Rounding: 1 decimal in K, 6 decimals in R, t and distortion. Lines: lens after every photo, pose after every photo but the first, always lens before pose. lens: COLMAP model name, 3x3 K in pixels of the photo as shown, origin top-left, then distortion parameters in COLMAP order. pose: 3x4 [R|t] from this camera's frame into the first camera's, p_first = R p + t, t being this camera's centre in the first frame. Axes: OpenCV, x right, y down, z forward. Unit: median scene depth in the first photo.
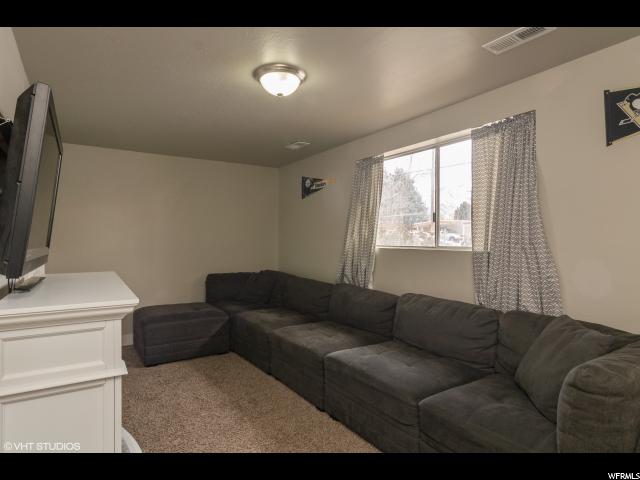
lens RADIAL K [[374.1, 0, 320.0], [0, 374.1, 240.0], [0, 0, 1]] dist [-0.002252, -0.000954]
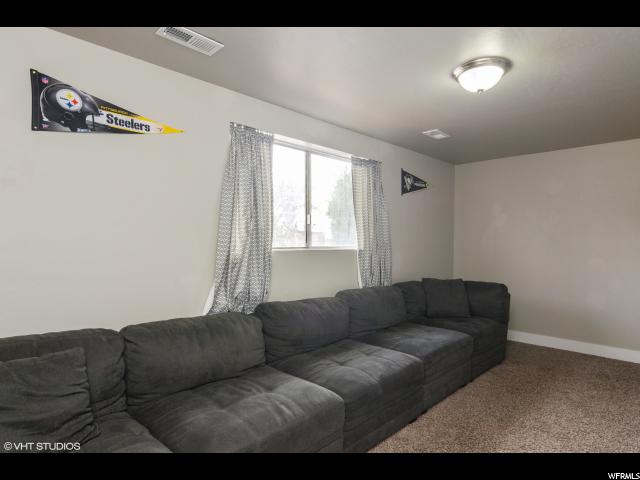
lens RADIAL K [[374.1, 0, 320.0], [0, 374.1, 240.0], [0, 0, 1]] dist [-0.002252, -0.000954]
pose [[-0.240074, -0.020804, 0.970532, -0.652965], [-0.021048, 0.999647, 0.016221, -0.017106], [-0.970527, -0.016533, -0.240427, 1.105184]]
